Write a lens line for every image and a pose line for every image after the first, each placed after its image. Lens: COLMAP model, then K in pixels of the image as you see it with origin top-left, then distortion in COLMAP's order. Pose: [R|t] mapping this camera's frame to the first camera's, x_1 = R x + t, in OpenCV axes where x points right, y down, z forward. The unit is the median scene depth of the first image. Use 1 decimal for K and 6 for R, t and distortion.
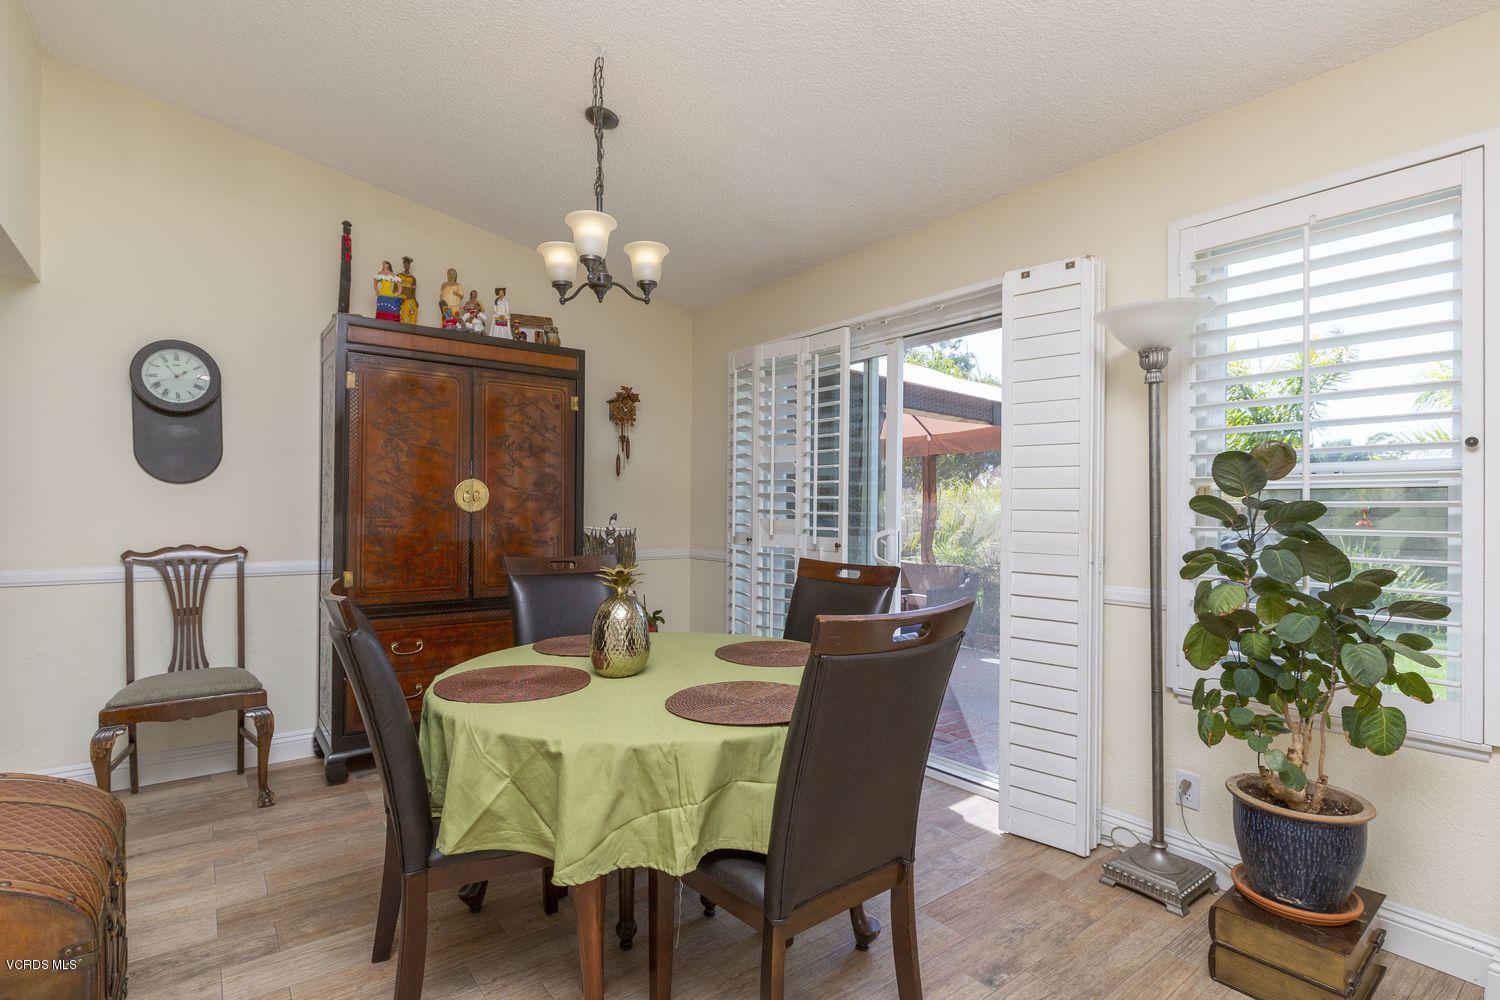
lens RADIAL K [[707.1, 0, 756.5], [0, 707.1, 508.0], [0, 0, 1]] dist [-0.002613, 0.000387]
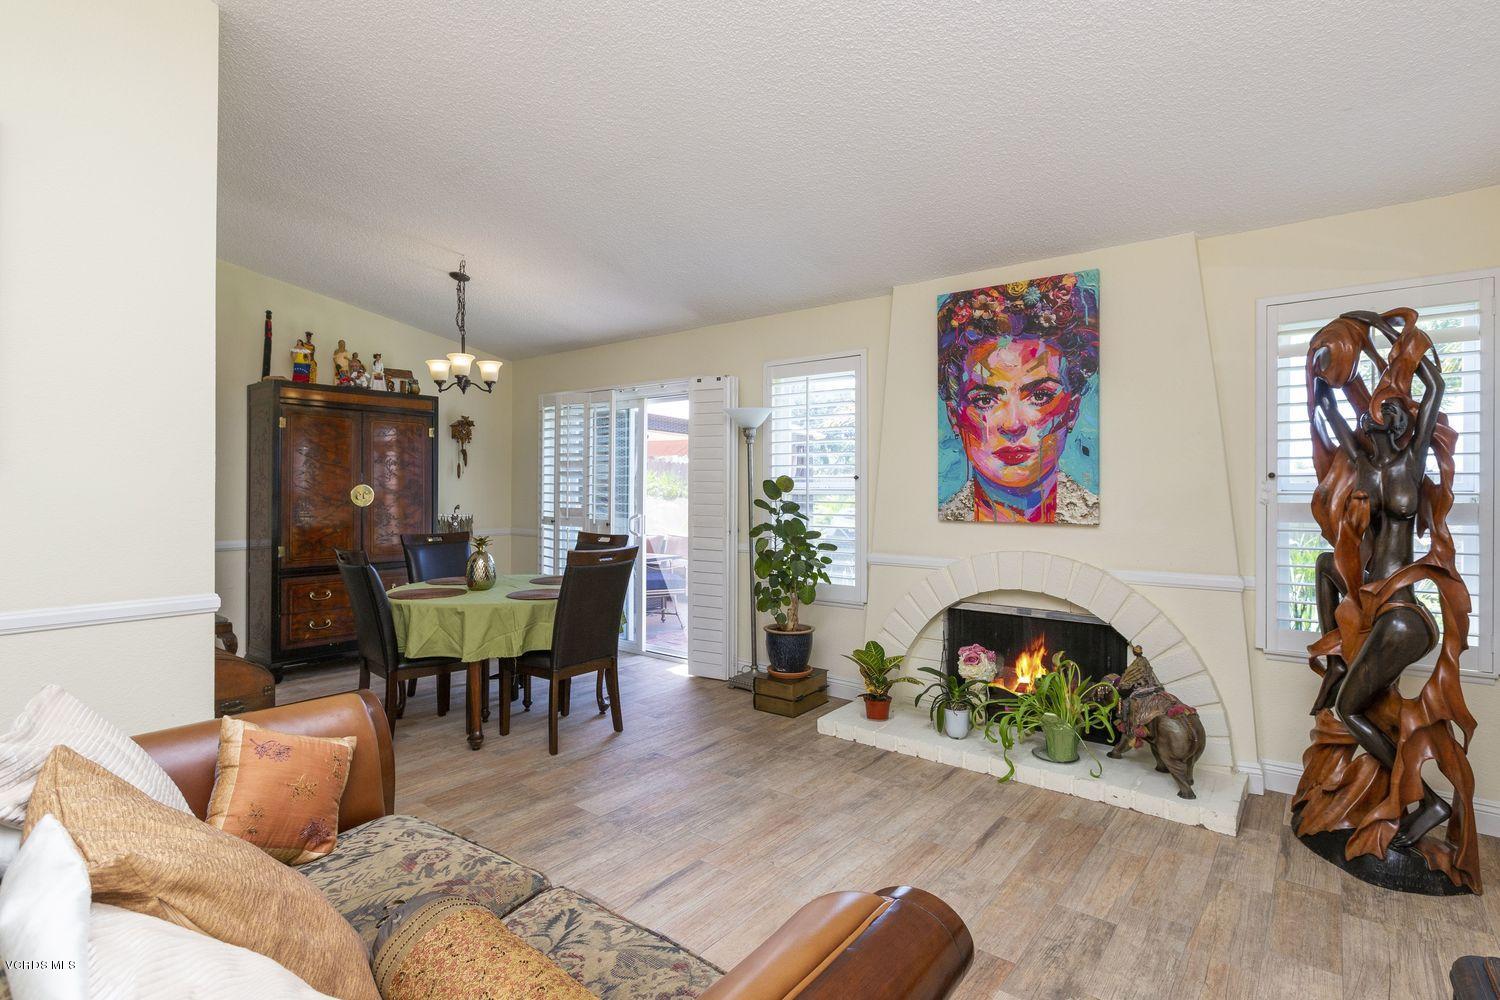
lens RADIAL K [[724.1, 0, 753.6], [0, 724.1, 480.2], [0, 0, 1]] dist [-0.002373, -0.000079]
pose [[0.971131, -0.003159, 0.238527, 0.056587], [0.004379, 0.999980, -0.004582, -0.052019], [-0.238508, 0.005494, 0.971125, -0.928560]]
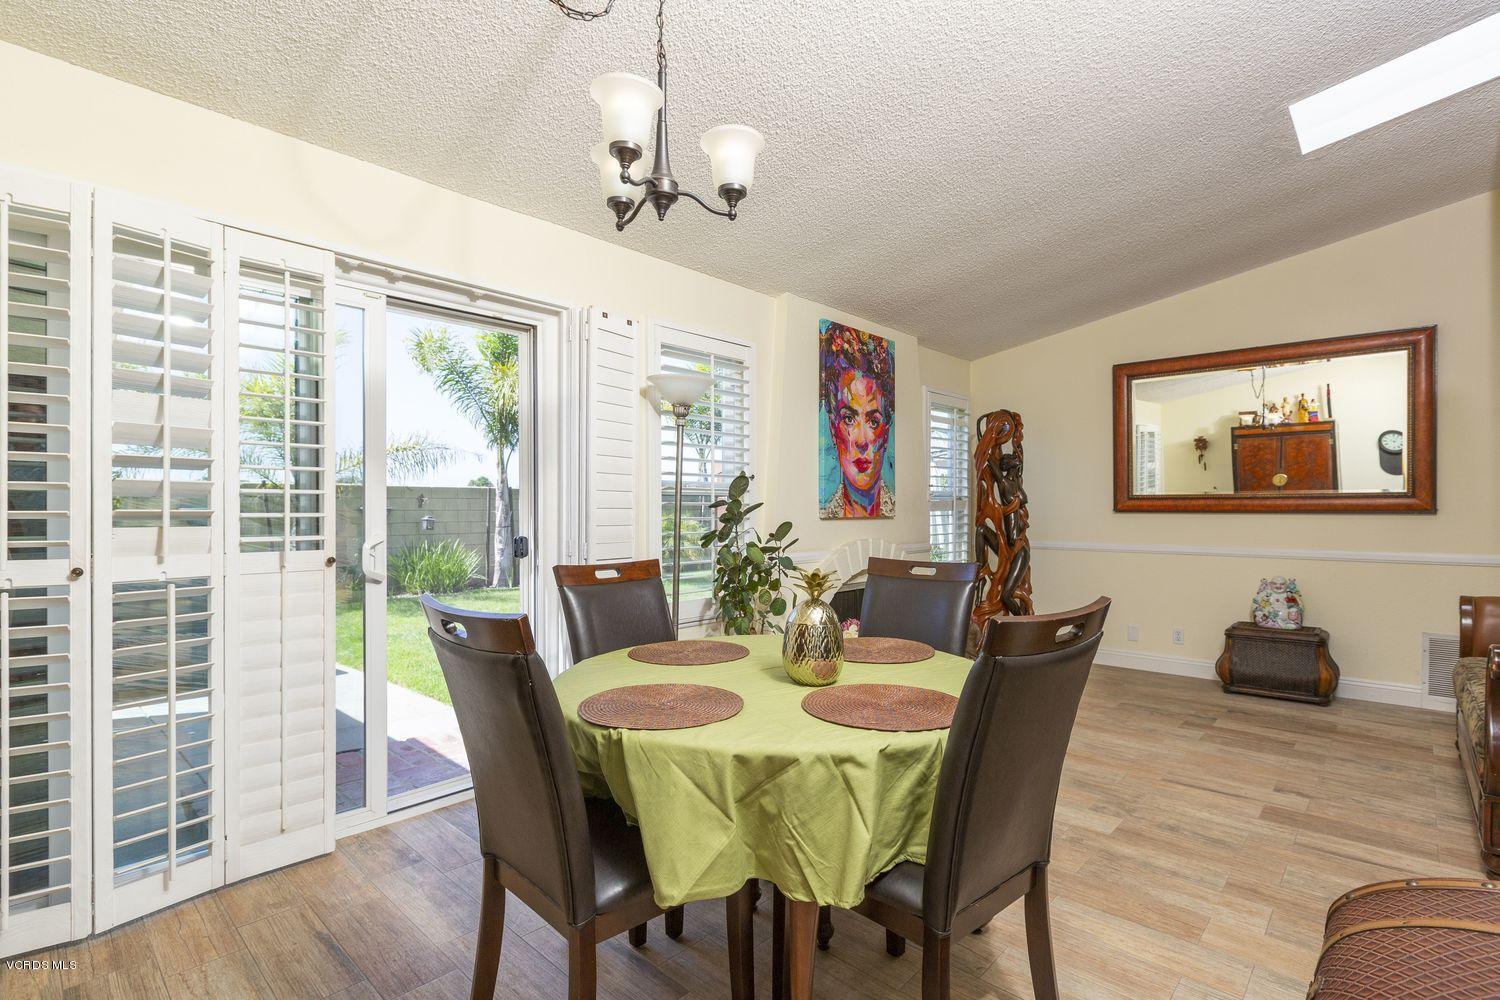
lens RADIAL K [[707.1, 0, 759.4], [0, 707.1, 504.8], [0, 0, 1]] dist [-0.002613, 0.000387]
pose [[-0.152460, 0.000607, 0.988309, -0.864567], [-0.000325, 1.000000, -0.000665, -0.001987], [-0.988310, -0.000422, -0.152460, 0.922550]]
